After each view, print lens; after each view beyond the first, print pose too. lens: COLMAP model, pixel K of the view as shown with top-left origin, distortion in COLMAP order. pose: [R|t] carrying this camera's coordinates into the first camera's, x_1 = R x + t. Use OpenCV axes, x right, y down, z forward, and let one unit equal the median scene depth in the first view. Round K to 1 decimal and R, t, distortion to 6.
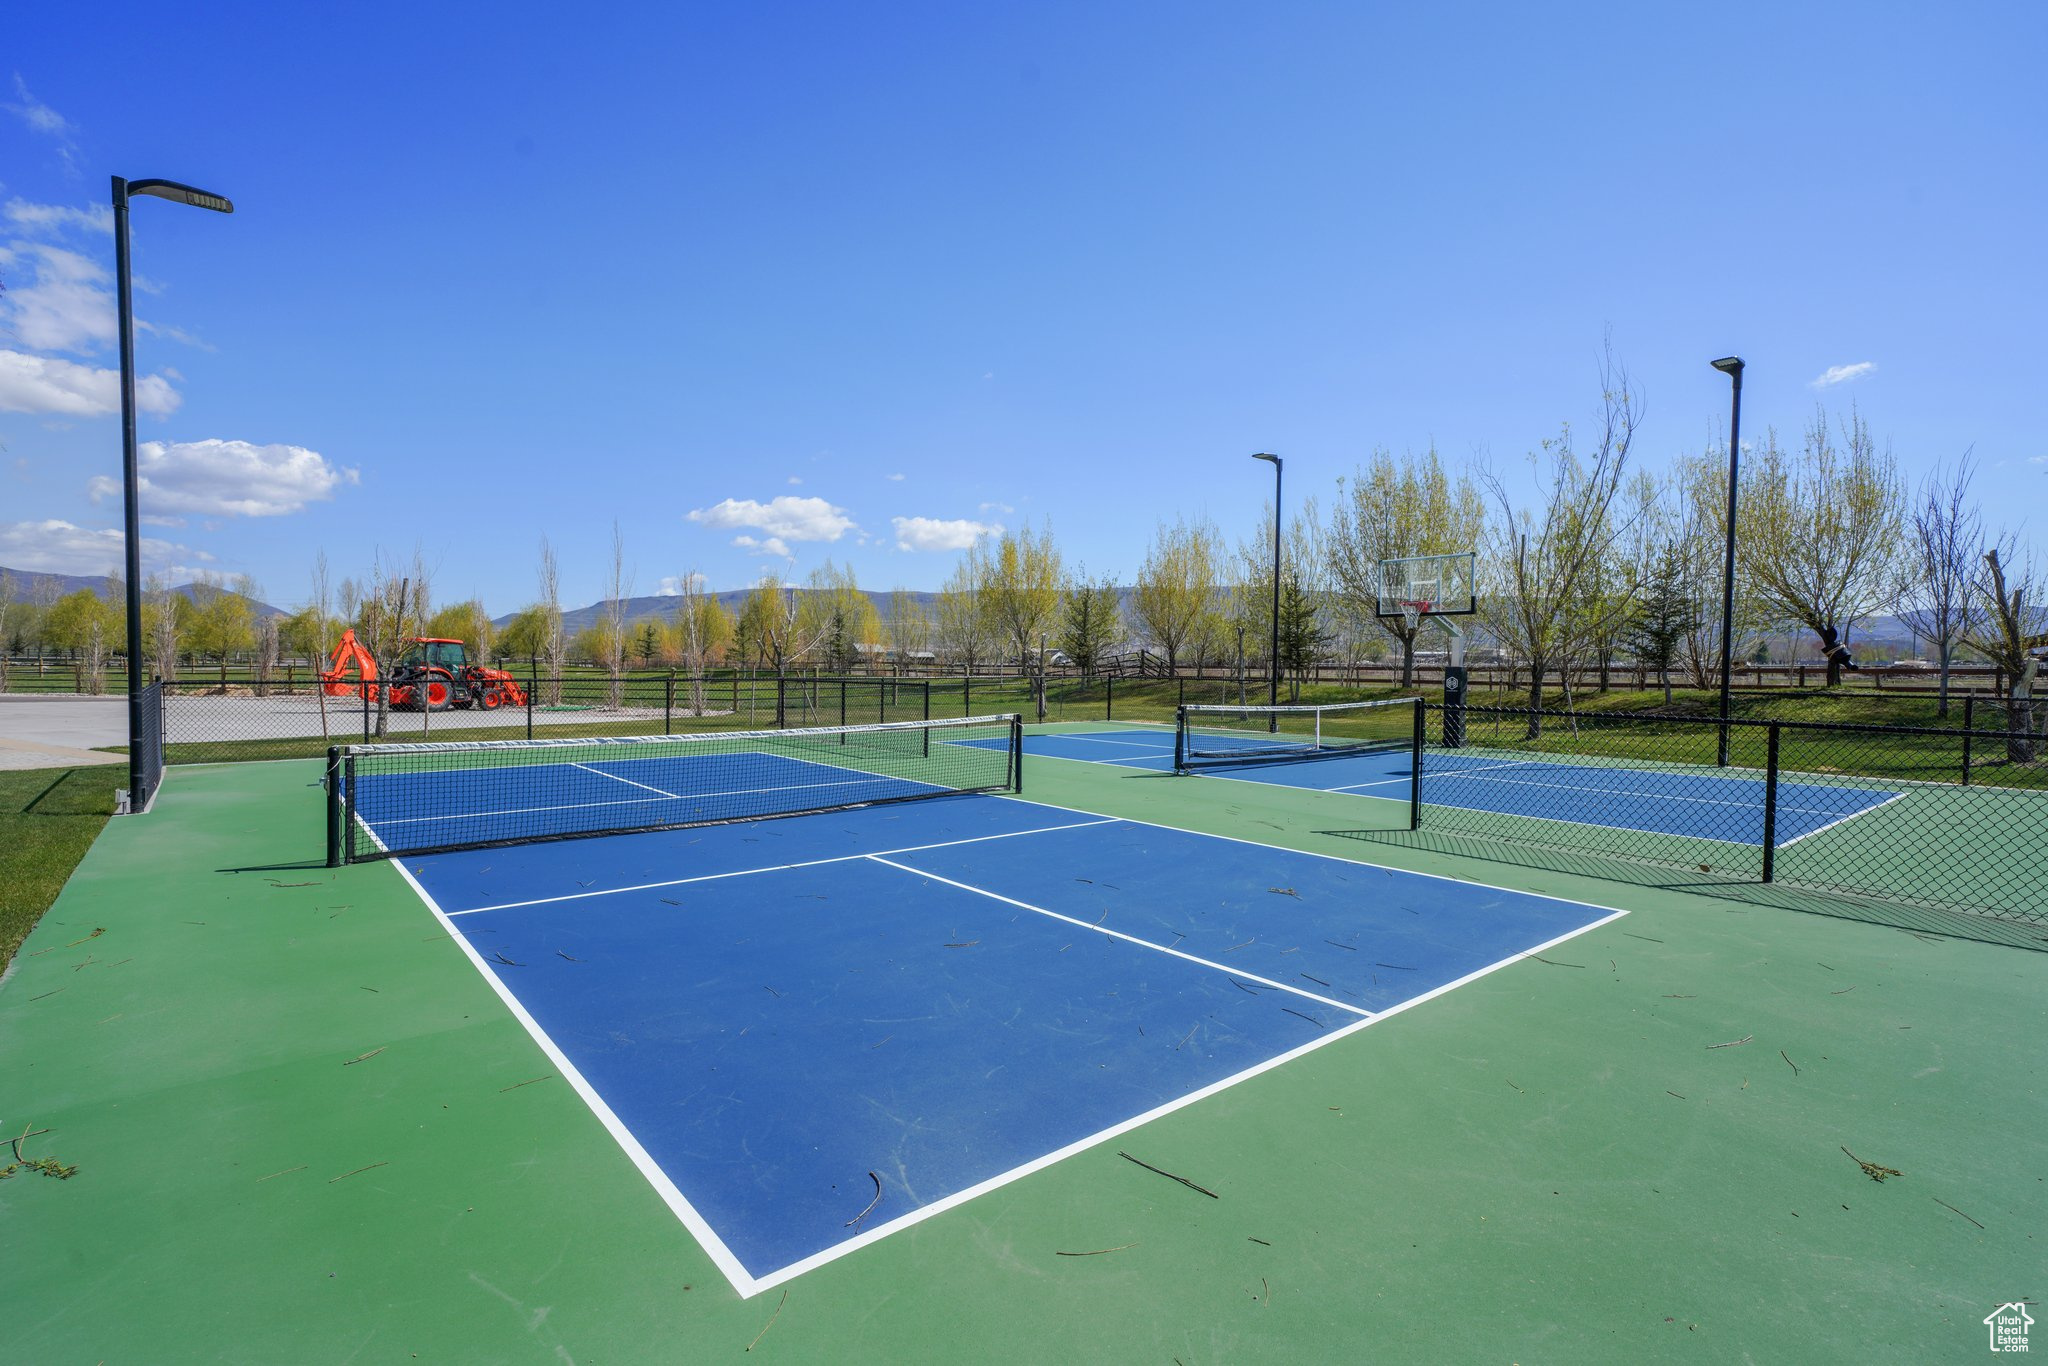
lens RADIAL K [[981.6, 0, 1025.5], [0, 981.6, 695.0], [0, 0, 1]] dist [0.008804, 0.000073]
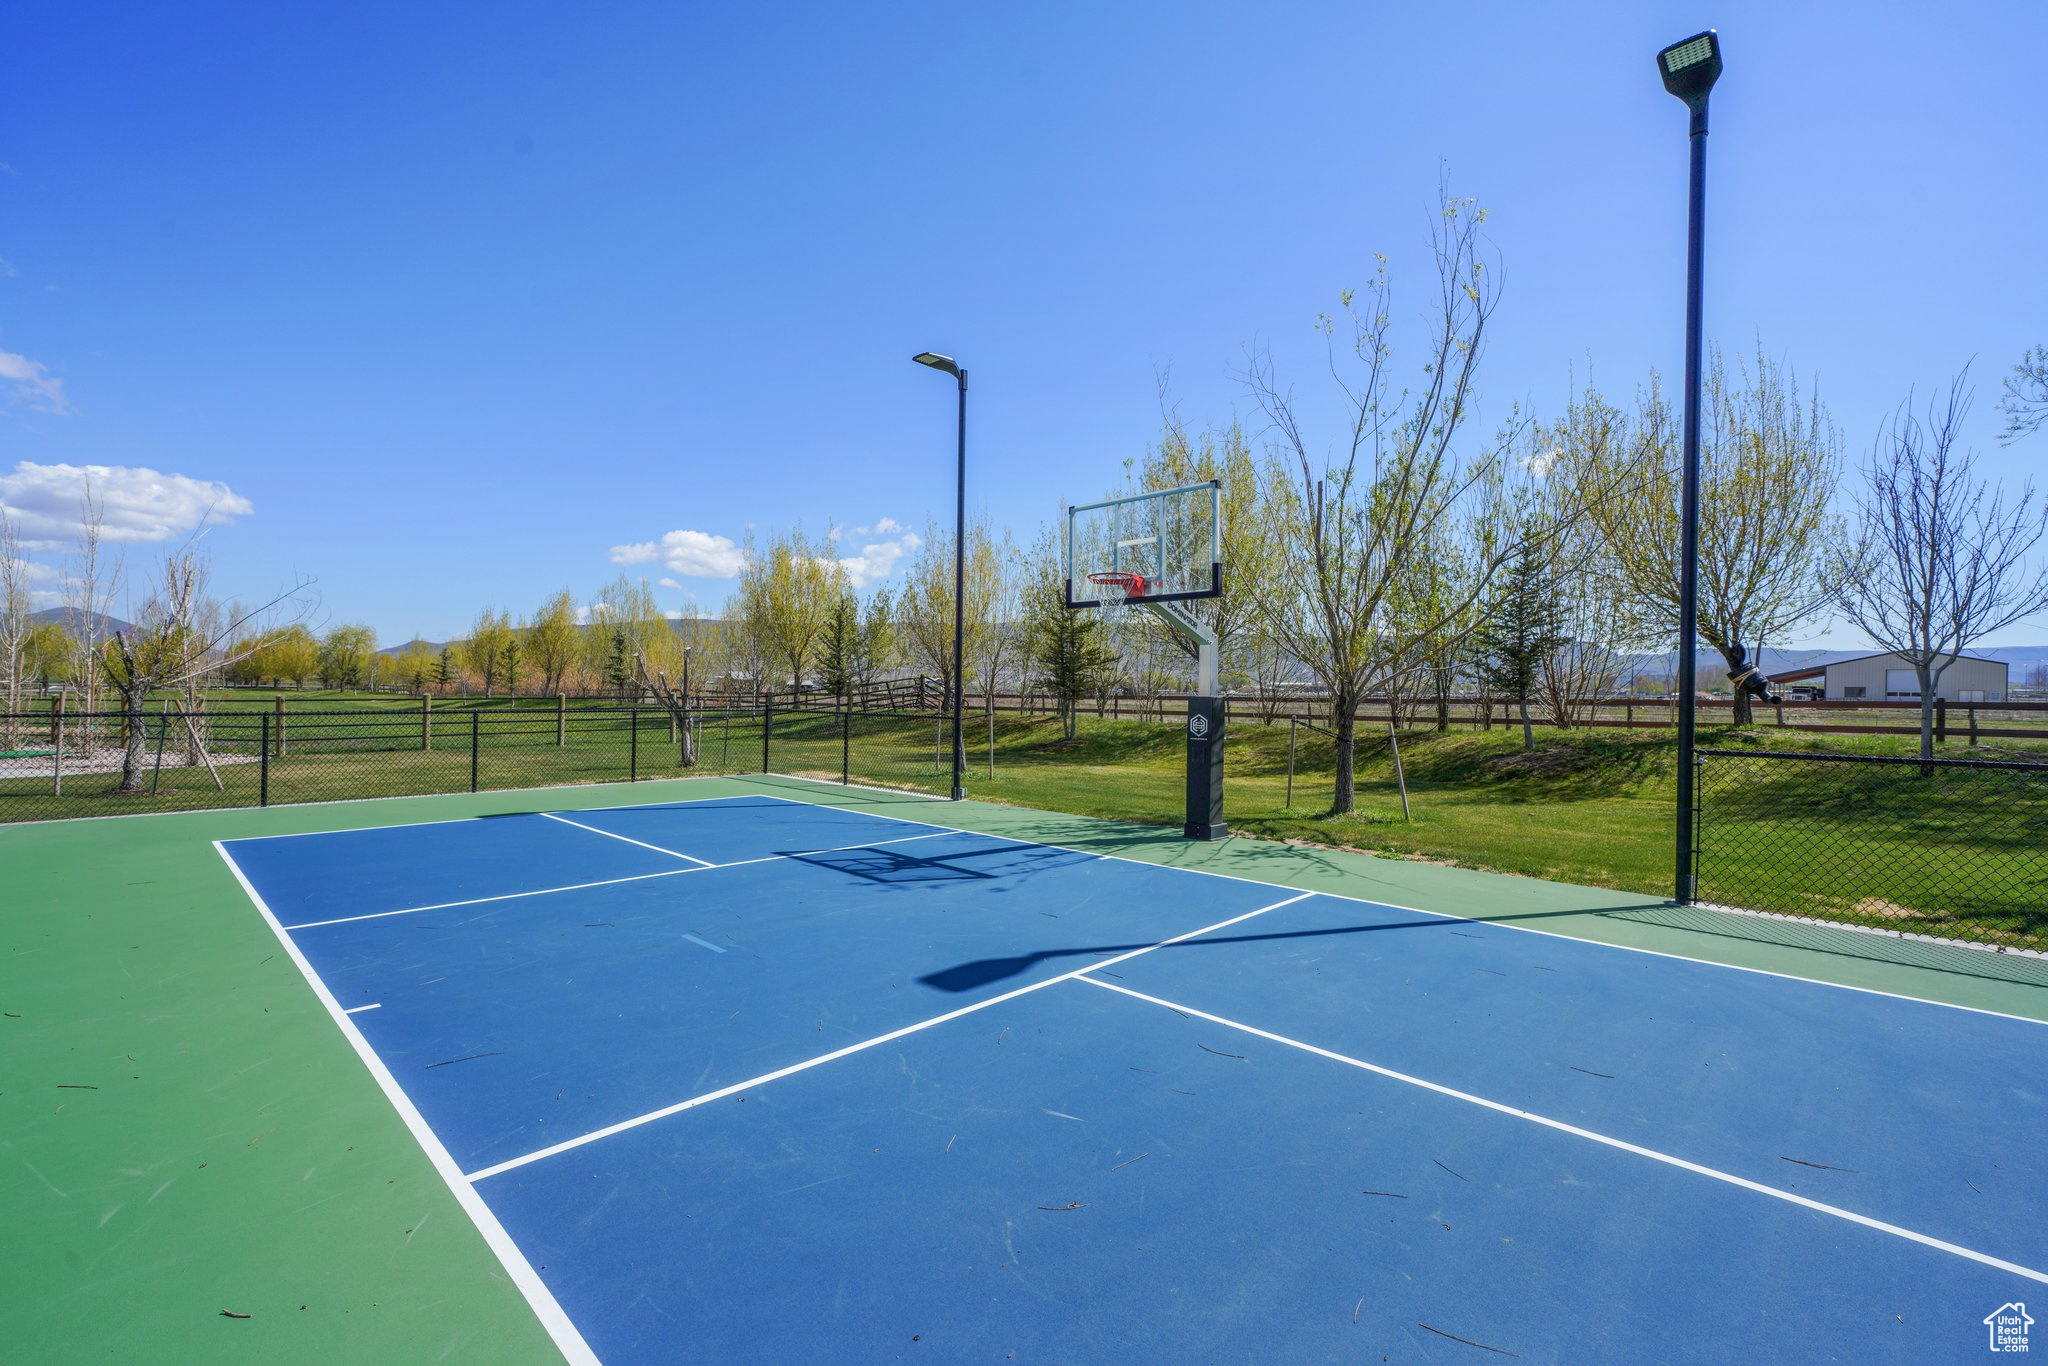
lens RADIAL K [[905.4, 0, 1028.0], [0, 905.4, 692.6], [0, 0, 1]] dist [-0.000502, -0.000217]
pose [[0.994208, 0.003680, 0.107410, 0.203910], [-0.000278, 0.999499, -0.031664, -0.010272], [-0.107472, 0.031451, 0.993710, 0.356686]]
